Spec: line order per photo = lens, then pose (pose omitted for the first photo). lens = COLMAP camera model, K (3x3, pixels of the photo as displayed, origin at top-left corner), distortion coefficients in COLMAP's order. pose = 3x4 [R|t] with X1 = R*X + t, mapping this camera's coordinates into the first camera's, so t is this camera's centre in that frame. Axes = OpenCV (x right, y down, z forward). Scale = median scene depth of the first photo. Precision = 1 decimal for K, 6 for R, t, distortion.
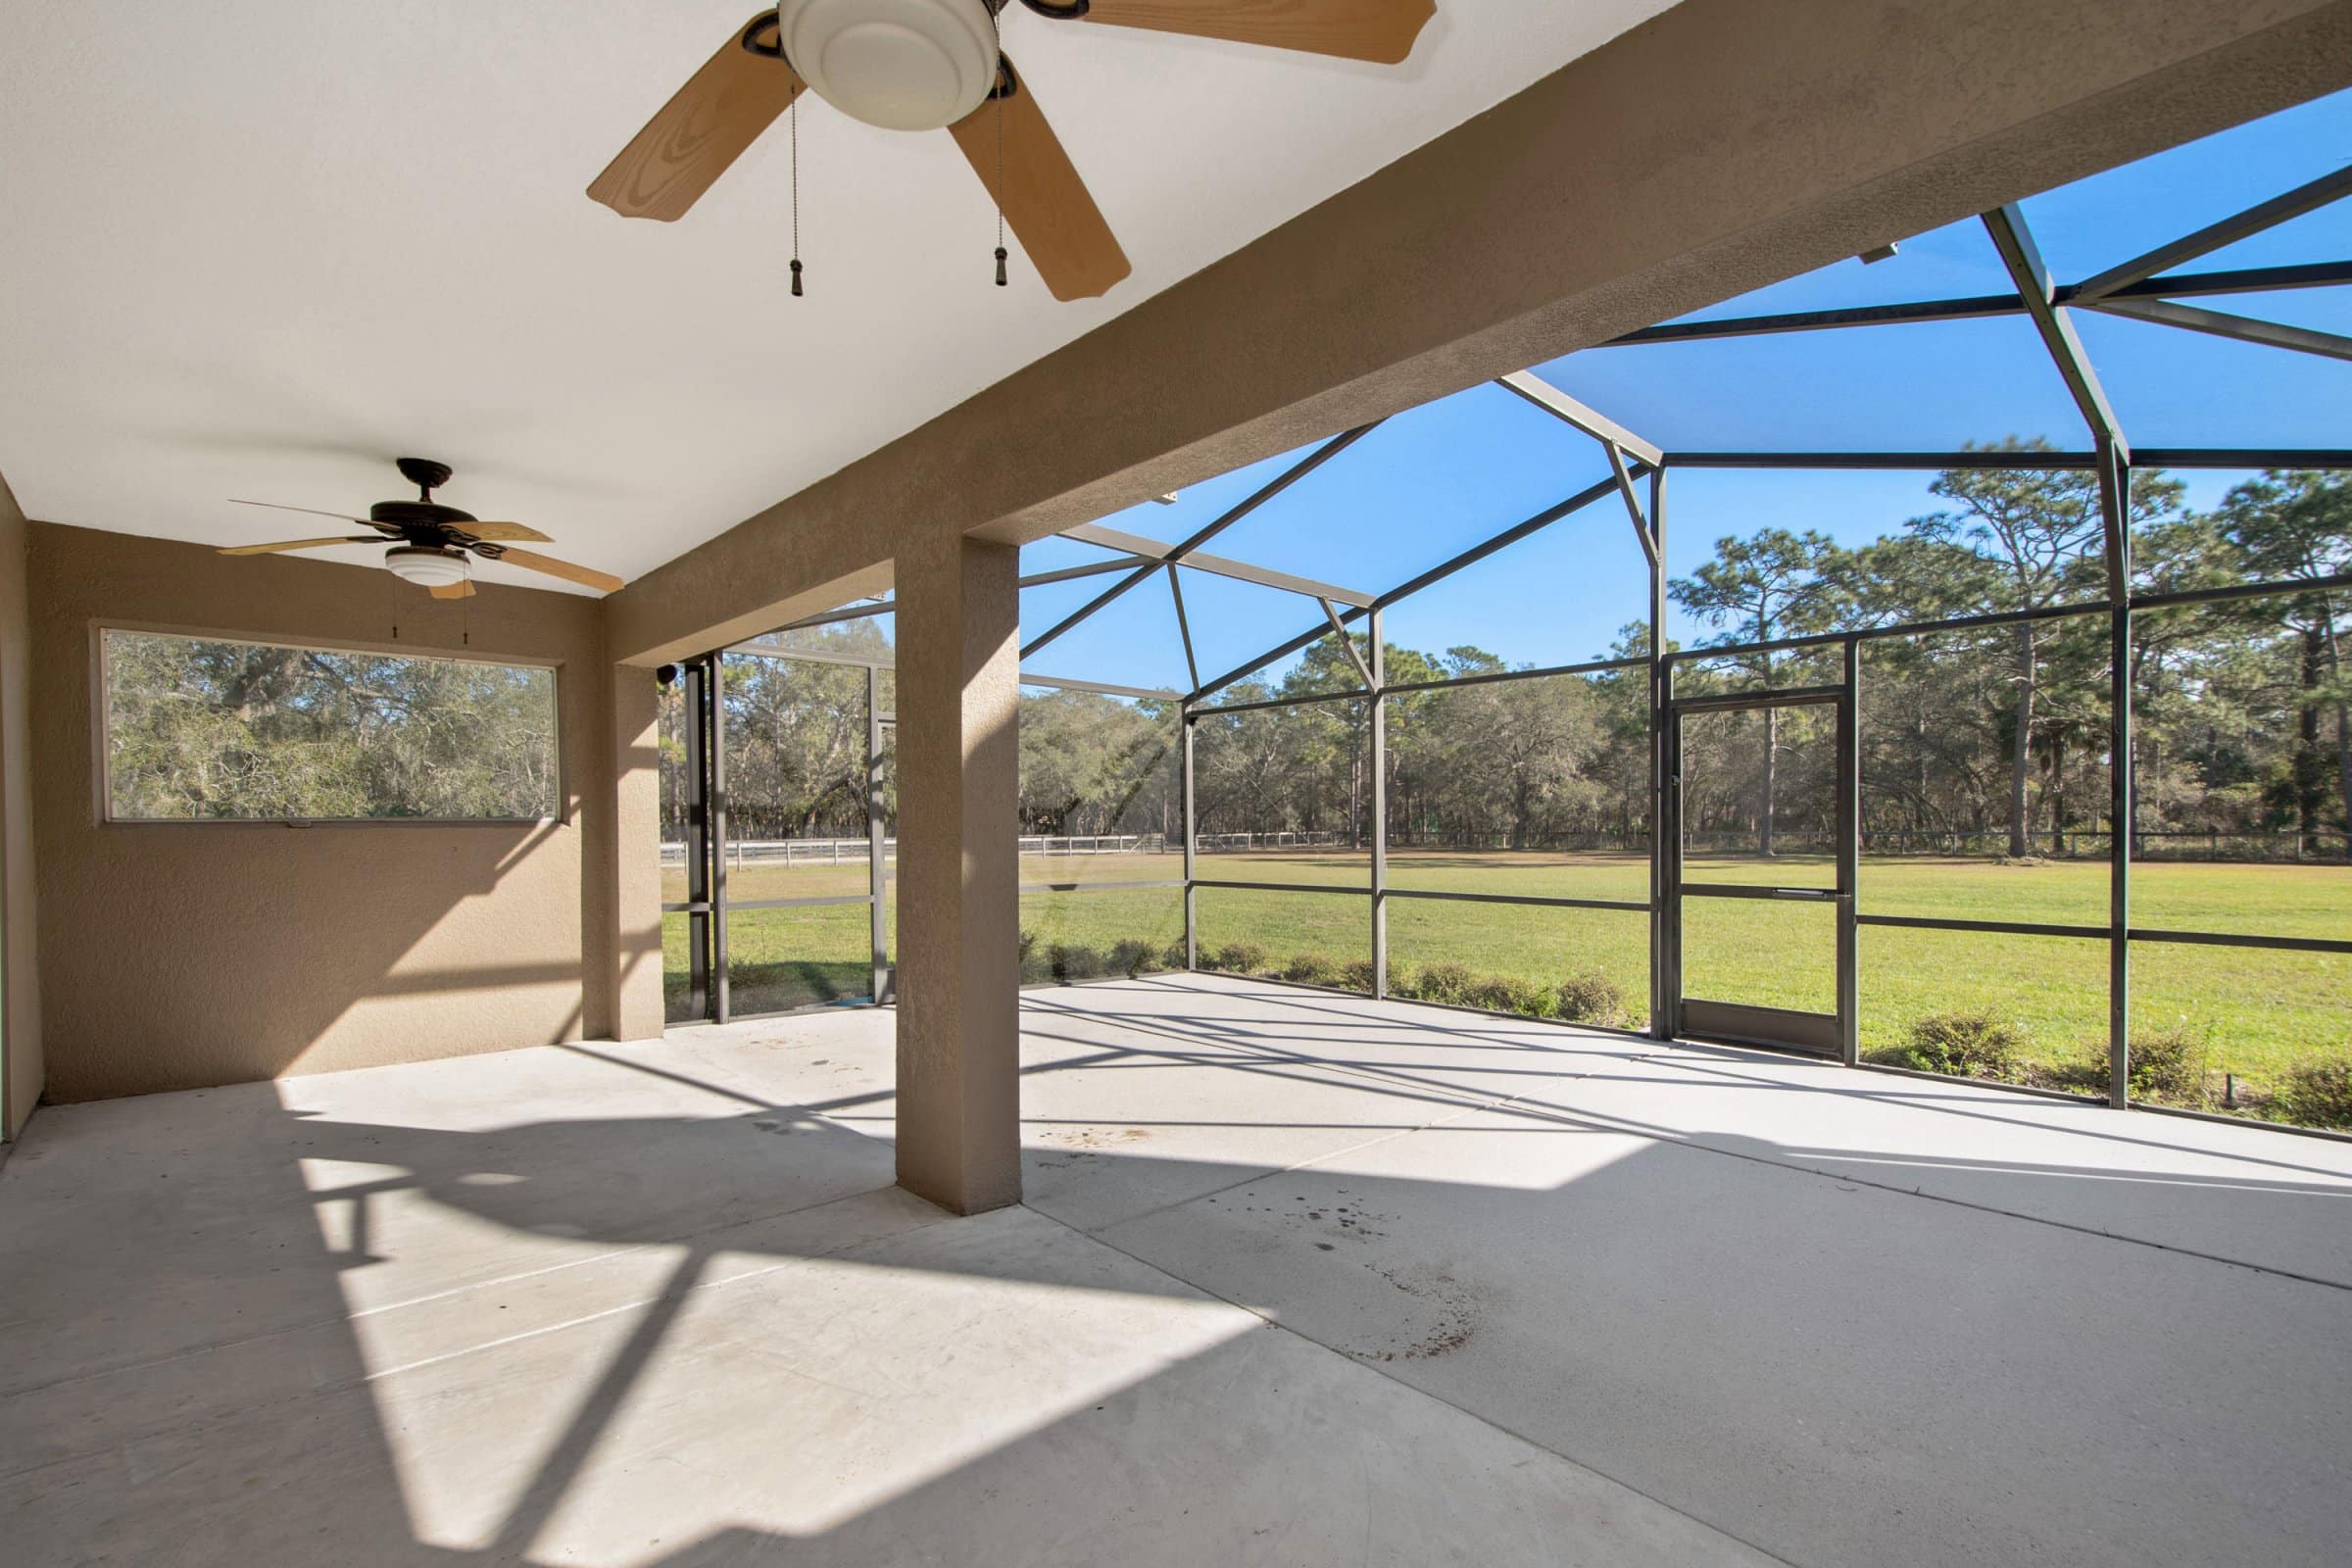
lens RADIAL K [[1065.3, 0, 1156.1], [0, 1065.3, 833.5], [0, 0, 1]] dist [-0.003538, -0.000488]
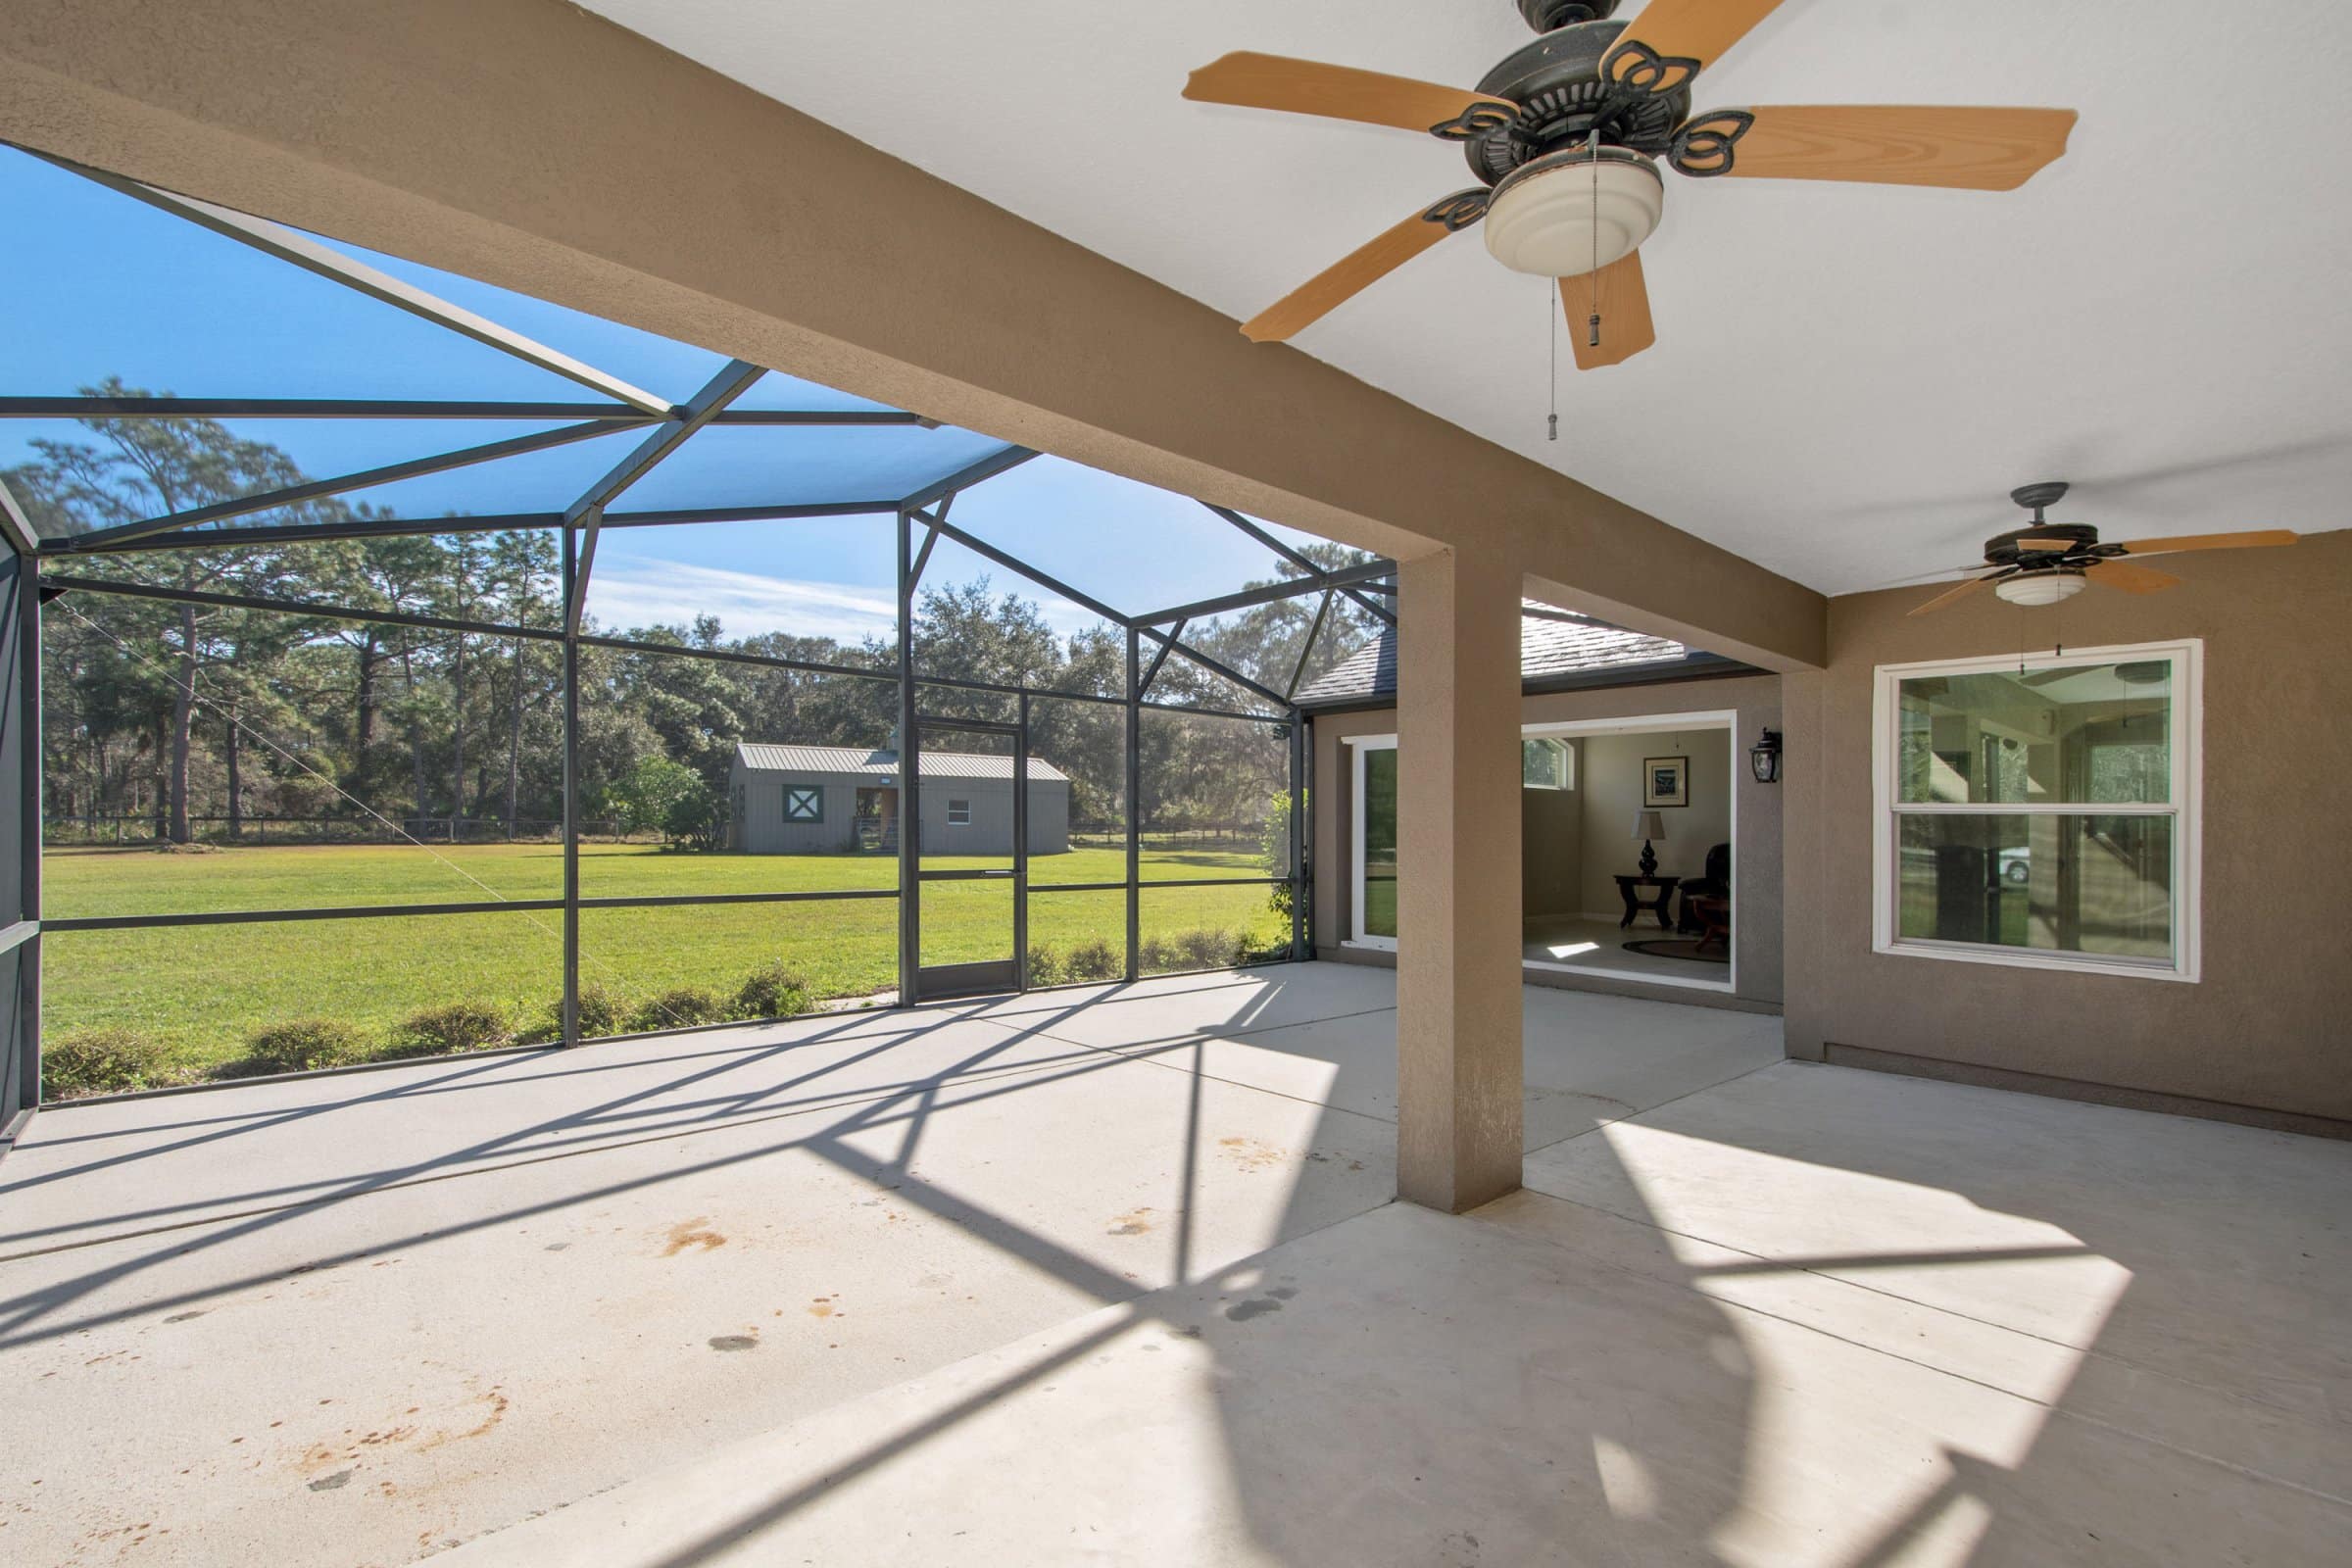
lens RADIAL K [[1065.3, 0, 1151.0], [0, 1065.3, 827.9], [0, 0, 1]] dist [-0.003538, -0.000488]
pose [[0.033165, -0.007883, 0.999419, -0.679980], [-0.003826, 0.999961, 0.008014, -0.011393], [-0.999443, -0.004090, 0.033134, 0.705851]]
